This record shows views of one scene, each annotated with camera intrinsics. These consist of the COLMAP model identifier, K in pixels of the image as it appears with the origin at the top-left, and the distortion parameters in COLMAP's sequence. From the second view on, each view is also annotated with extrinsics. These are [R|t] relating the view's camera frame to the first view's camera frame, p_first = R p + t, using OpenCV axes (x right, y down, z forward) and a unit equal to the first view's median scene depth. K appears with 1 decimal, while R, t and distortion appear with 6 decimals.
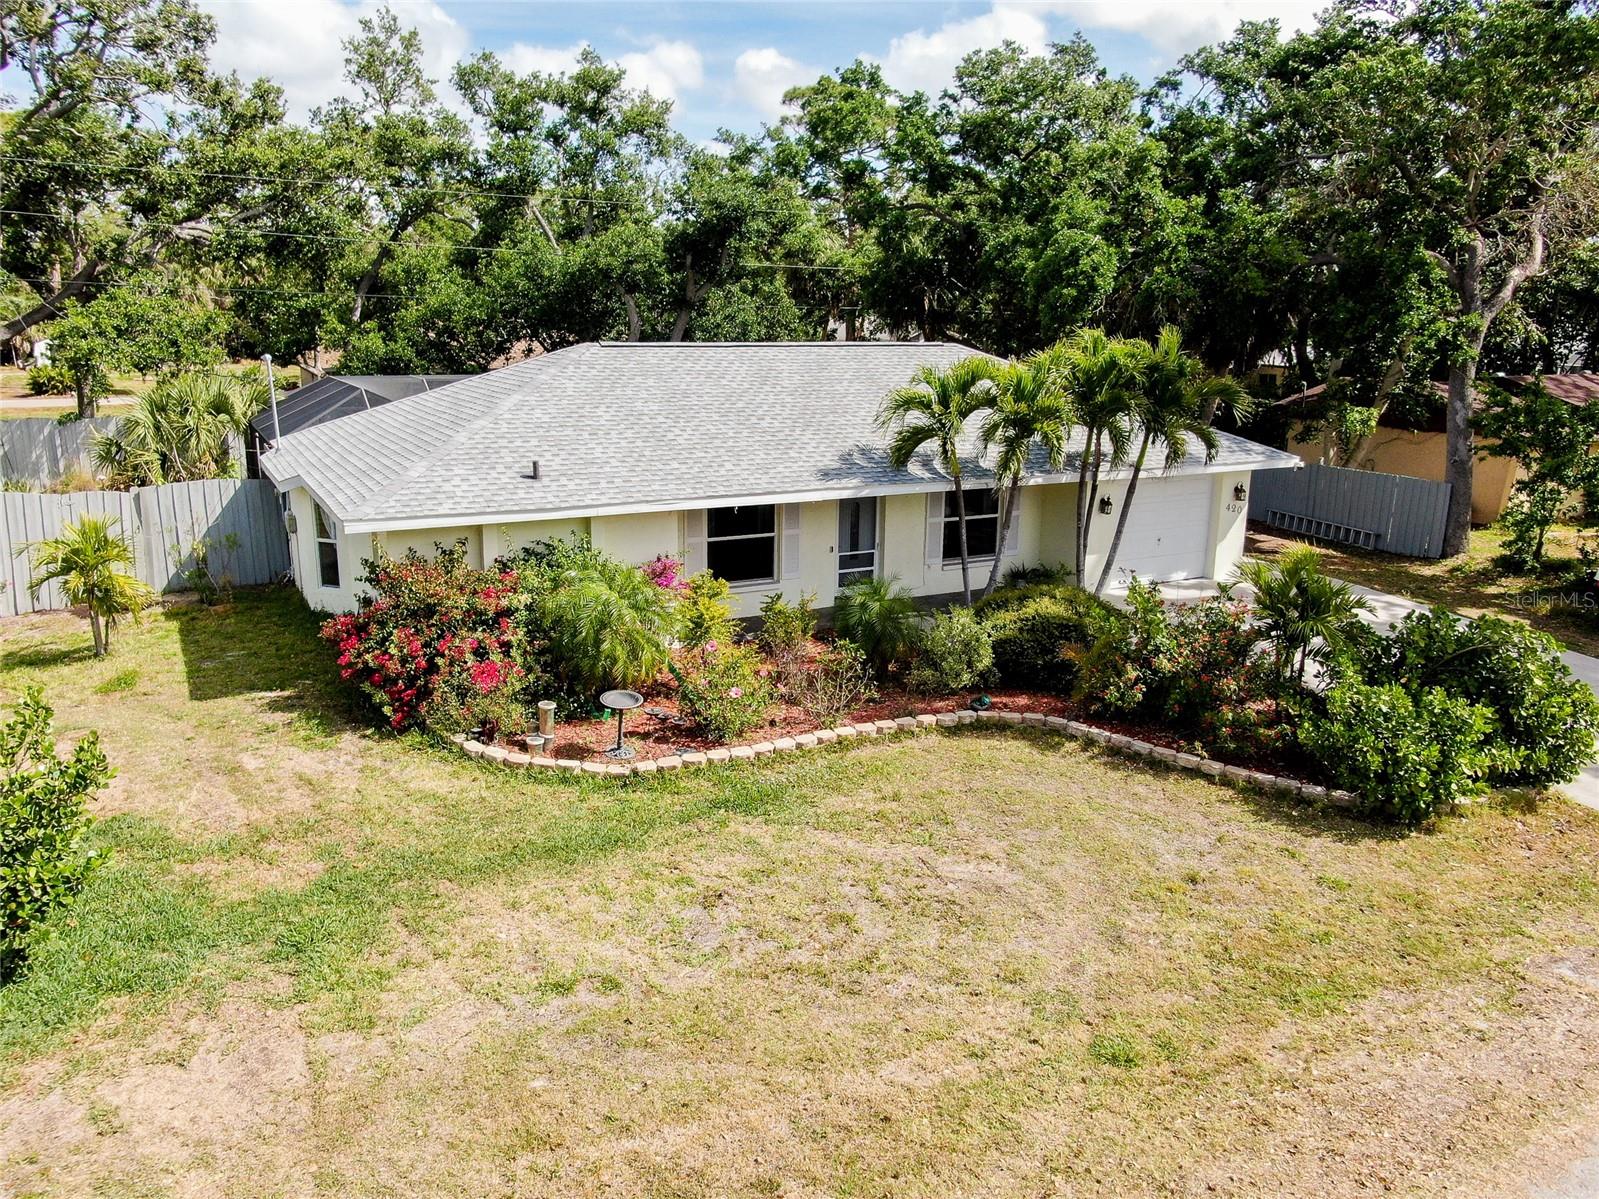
lens RADIAL K [[1158.3, 0, 726.8], [0, 1158.3, 603.4], [0, 0, 1]] dist [-0.024895, 0.003466]
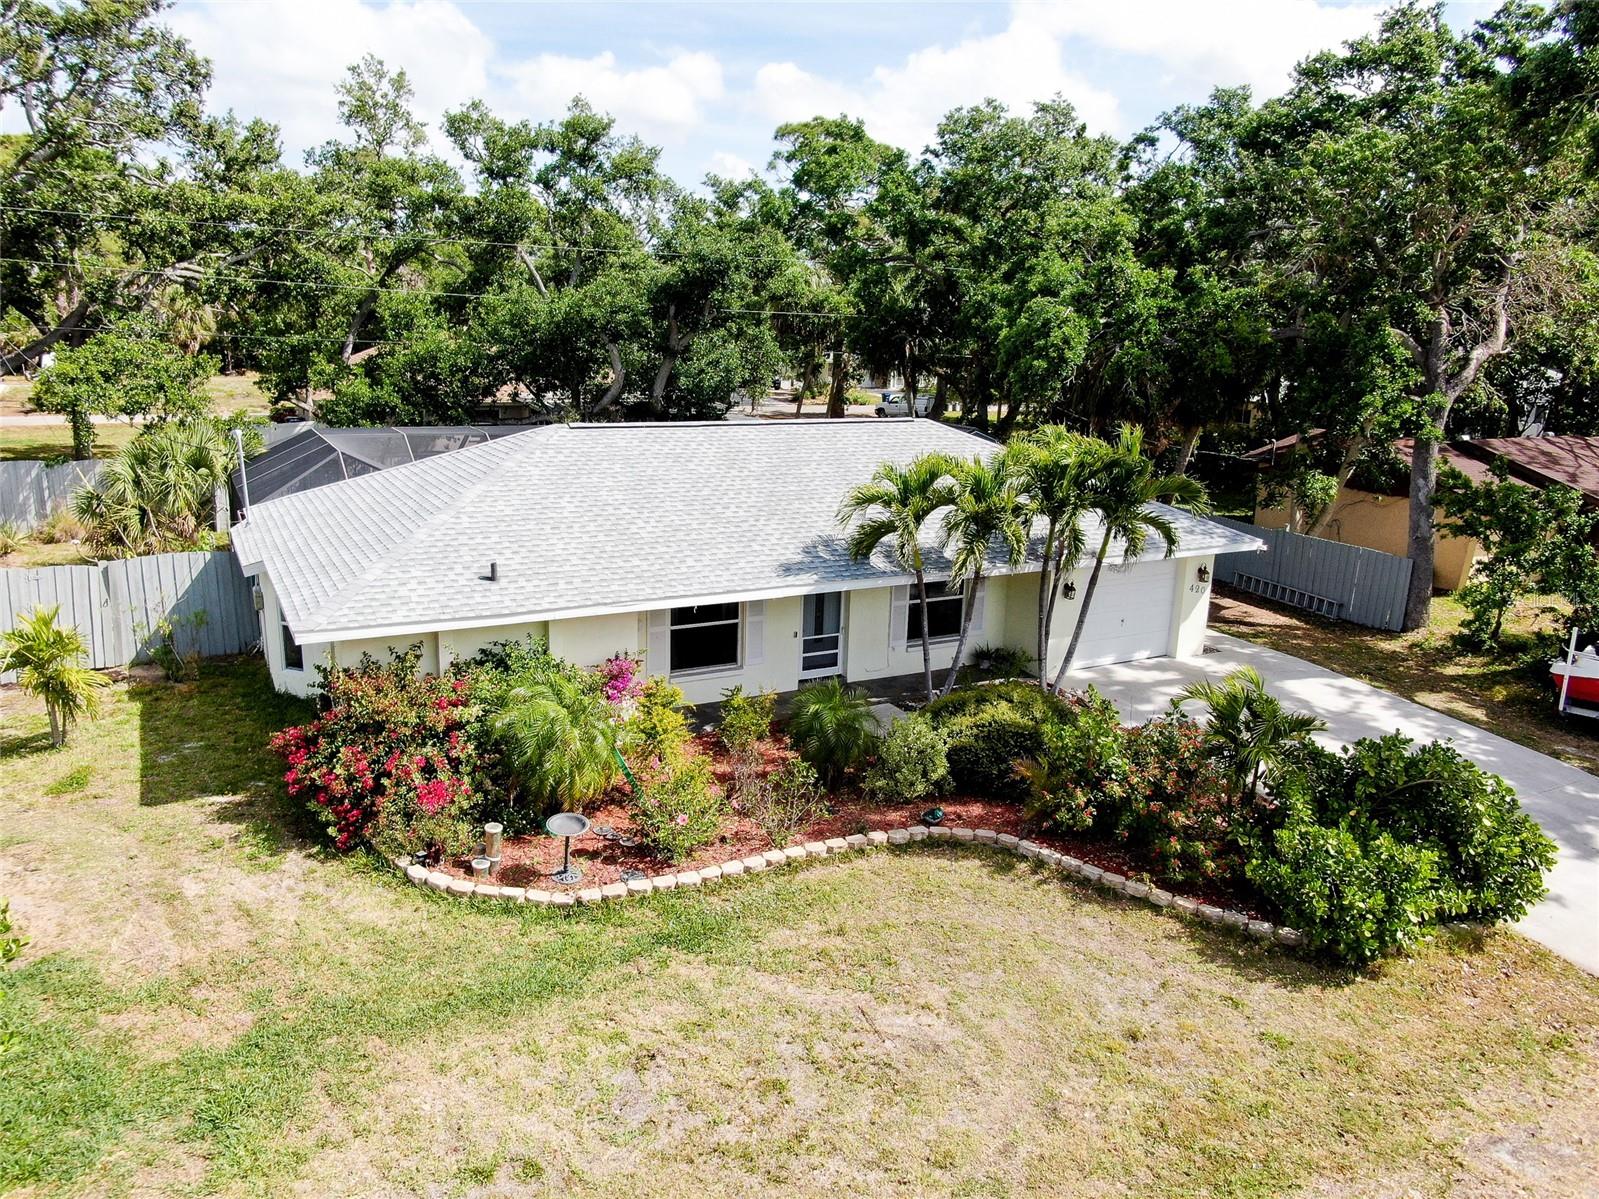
lens RADIAL K [[1120.2, 0, 731.8], [0, 1120.2, 593.0], [0, 0, 1]] dist [-0.023675, 0.002184]
pose [[0.999873, 0.014230, 0.007114, 0.029159], [-0.014214, 0.999896, -0.002258, -0.084016], [-0.007146, 0.002157, 0.999972, 0.027826]]
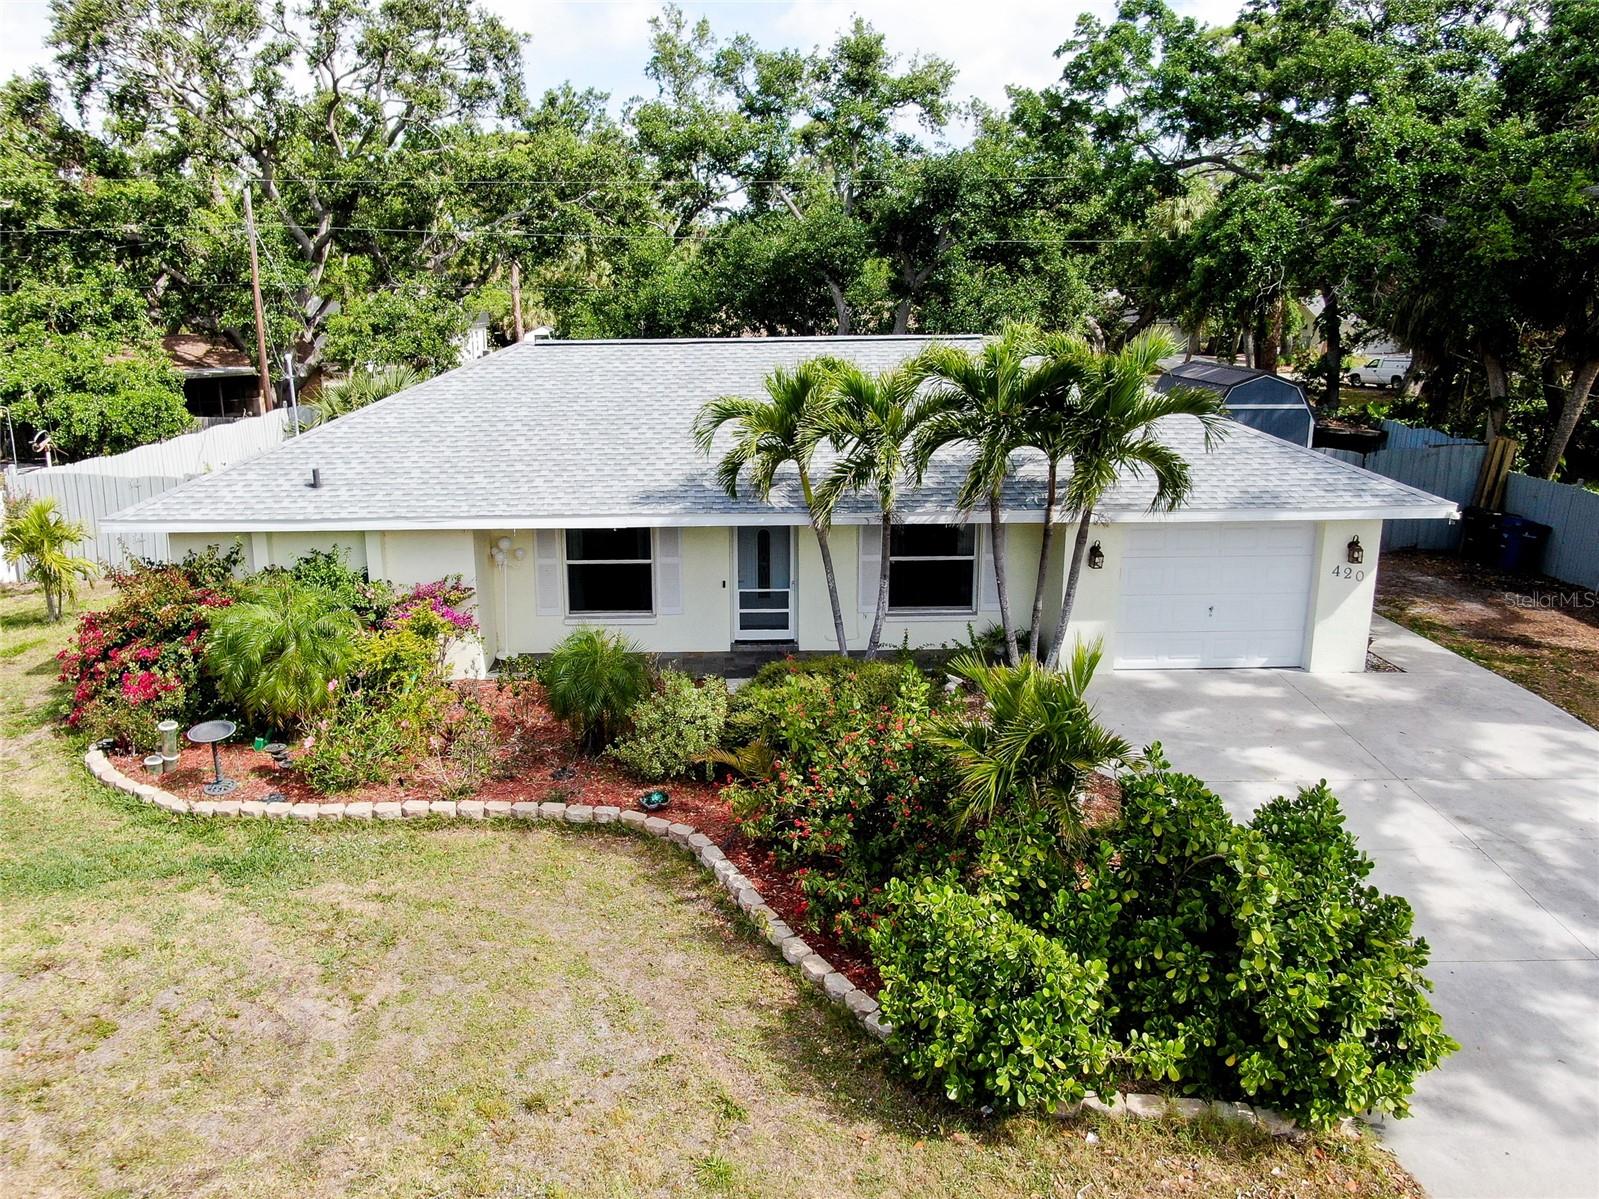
lens RADIAL K [[1158.3, 0, 726.8], [0, 1158.3, 603.4], [0, 0, 1]] dist [-0.024895, 0.003466]
pose [[0.886115, 0.095035, -0.453616, 0.501589], [-0.089622, 0.995413, 0.033472, -0.064298], [0.454717, 0.010994, 0.890568, 0.261350]]
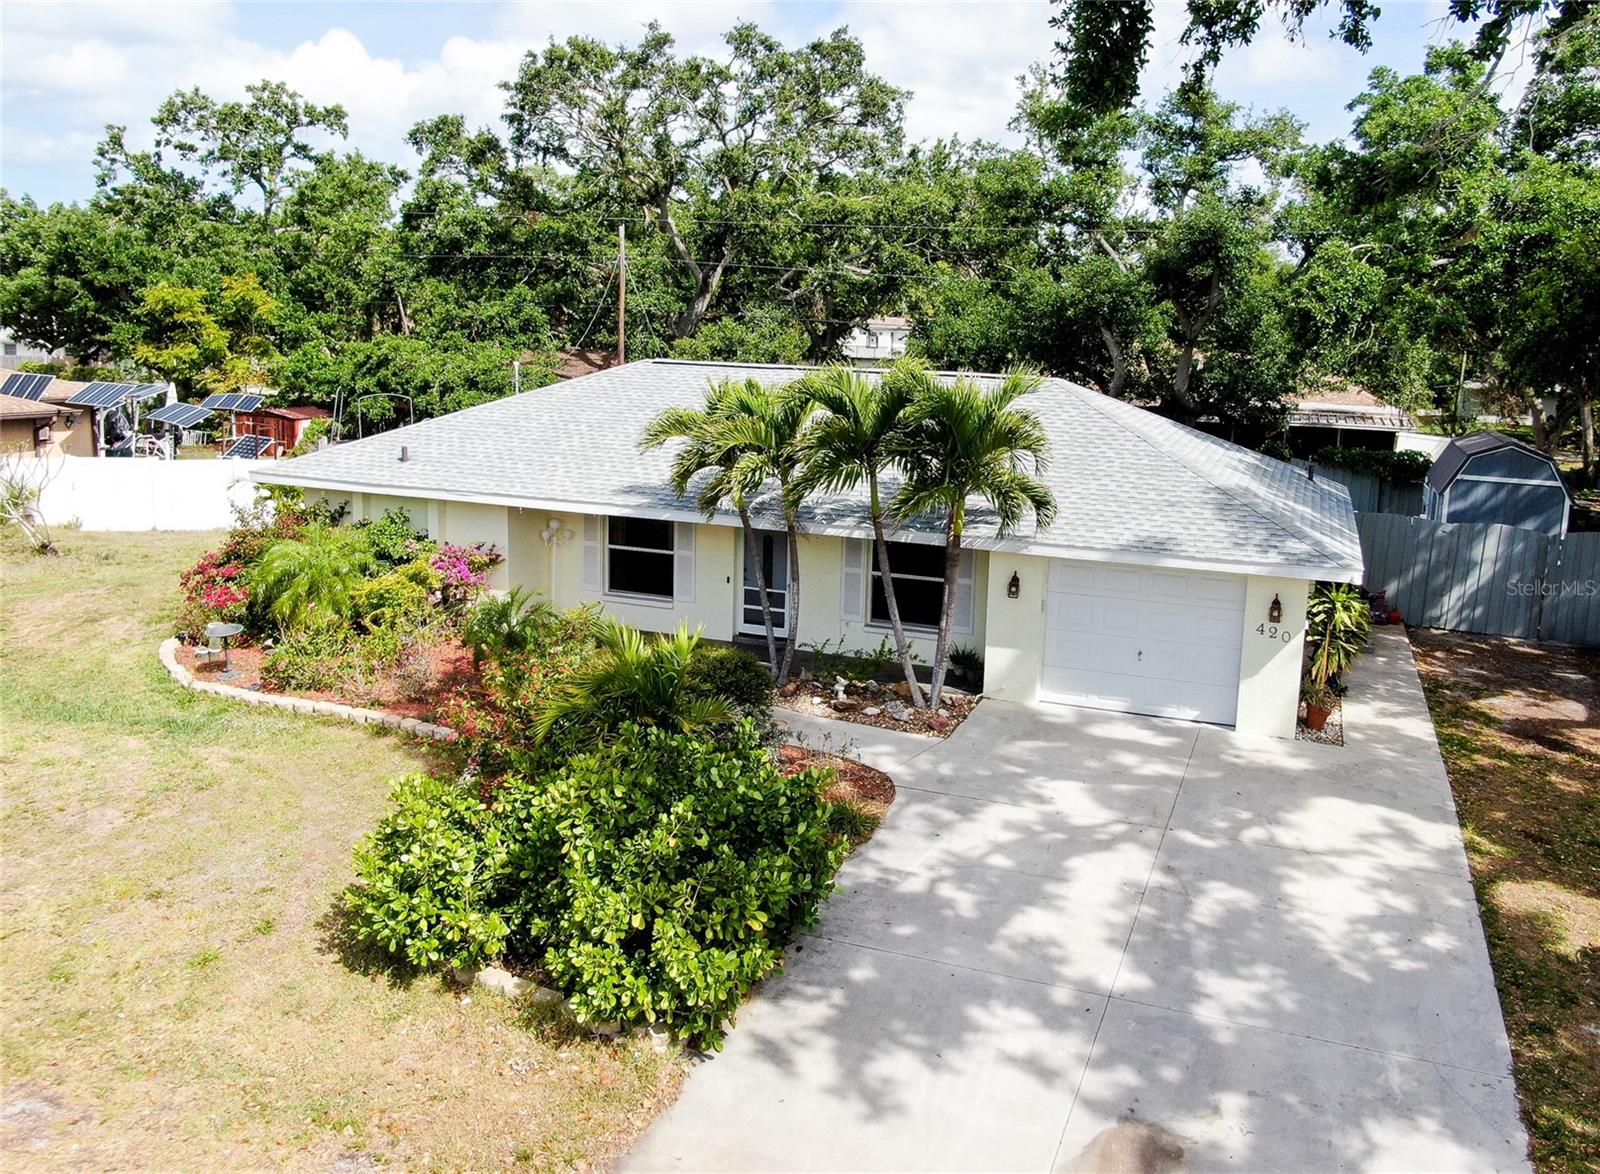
lens RADIAL K [[1212.8, 0, 927.0], [0, 1212.8, 534.9], [0, 0, 1]] dist [-0.015311, -0.001488]
pose [[0.696174, 0.126744, -0.706596, 0.938515], [-0.200628, 0.979421, -0.021987, -0.097756], [0.689268, 0.157070, 0.707276, 0.429559]]
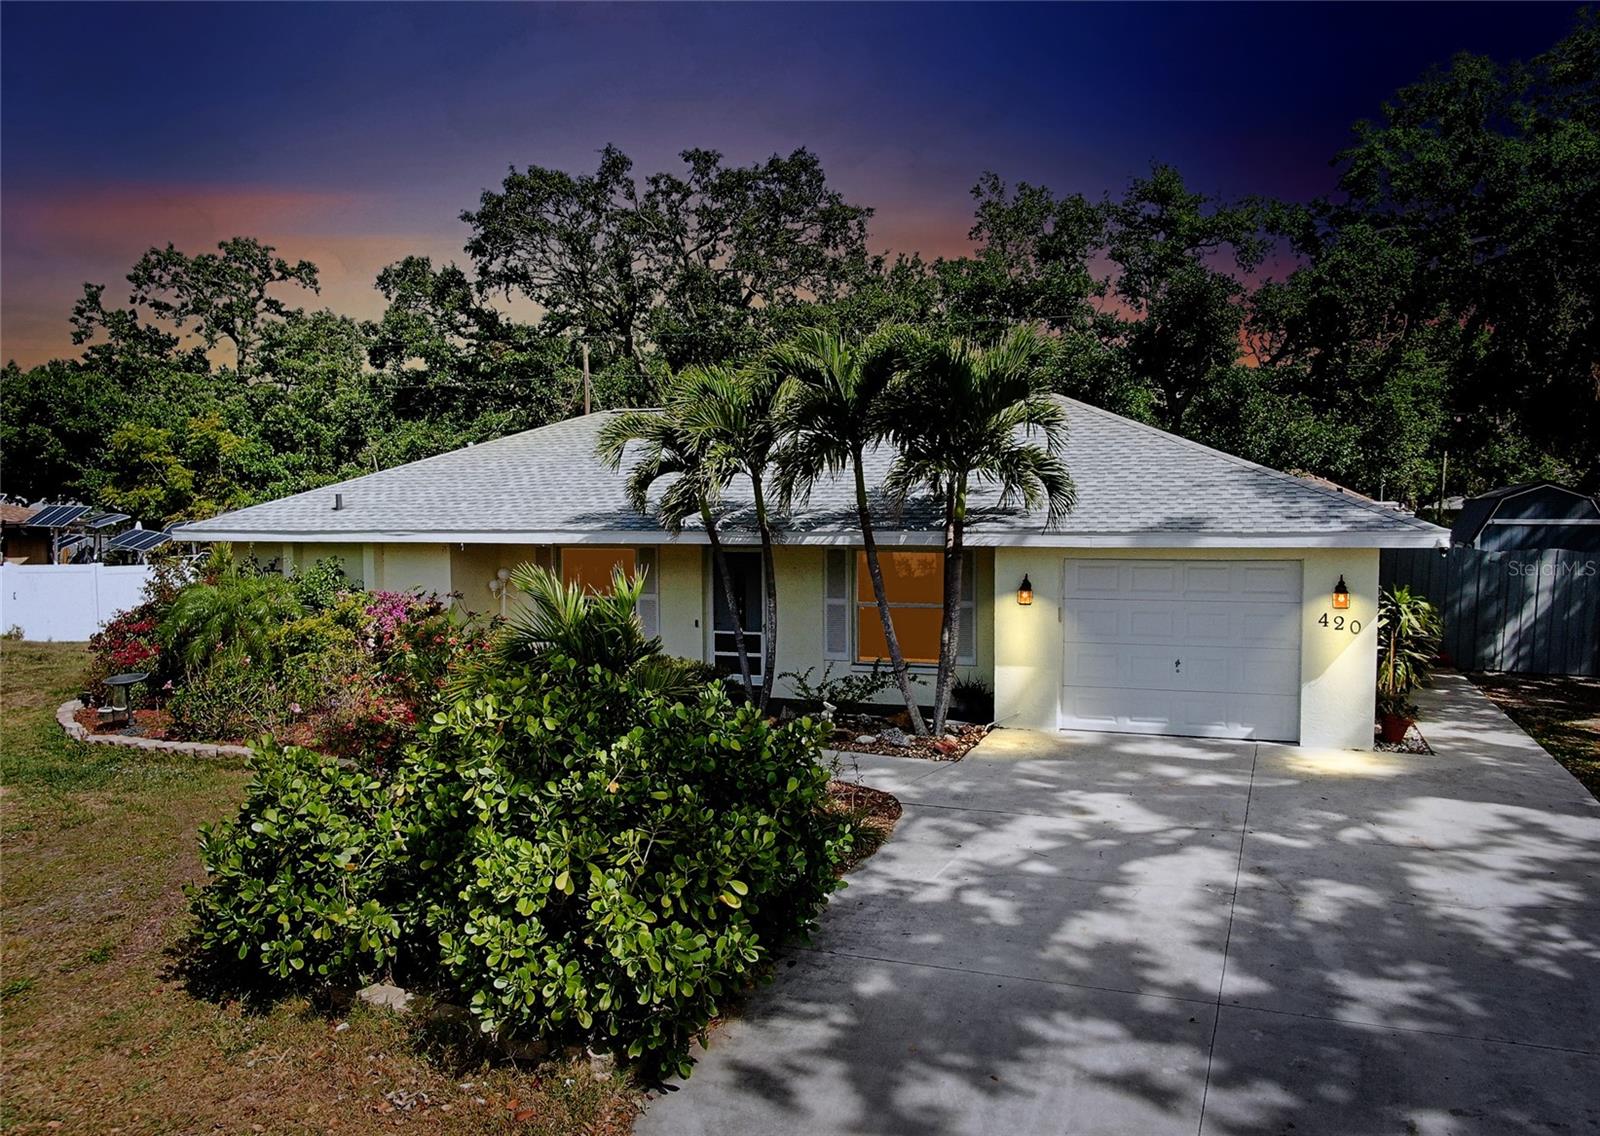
lens RADIAL K [[1171.8, 0, 859.4], [0, 1171.8, 623.8], [0, 0, 1]] dist [-0.009027, -0.011453]
pose [[0.677037, 0.047644, -0.734405, 0.832936], [-0.164555, 0.982438, -0.087966, 0.008742], [0.717316, 0.180406, 0.672986, 0.539122]]
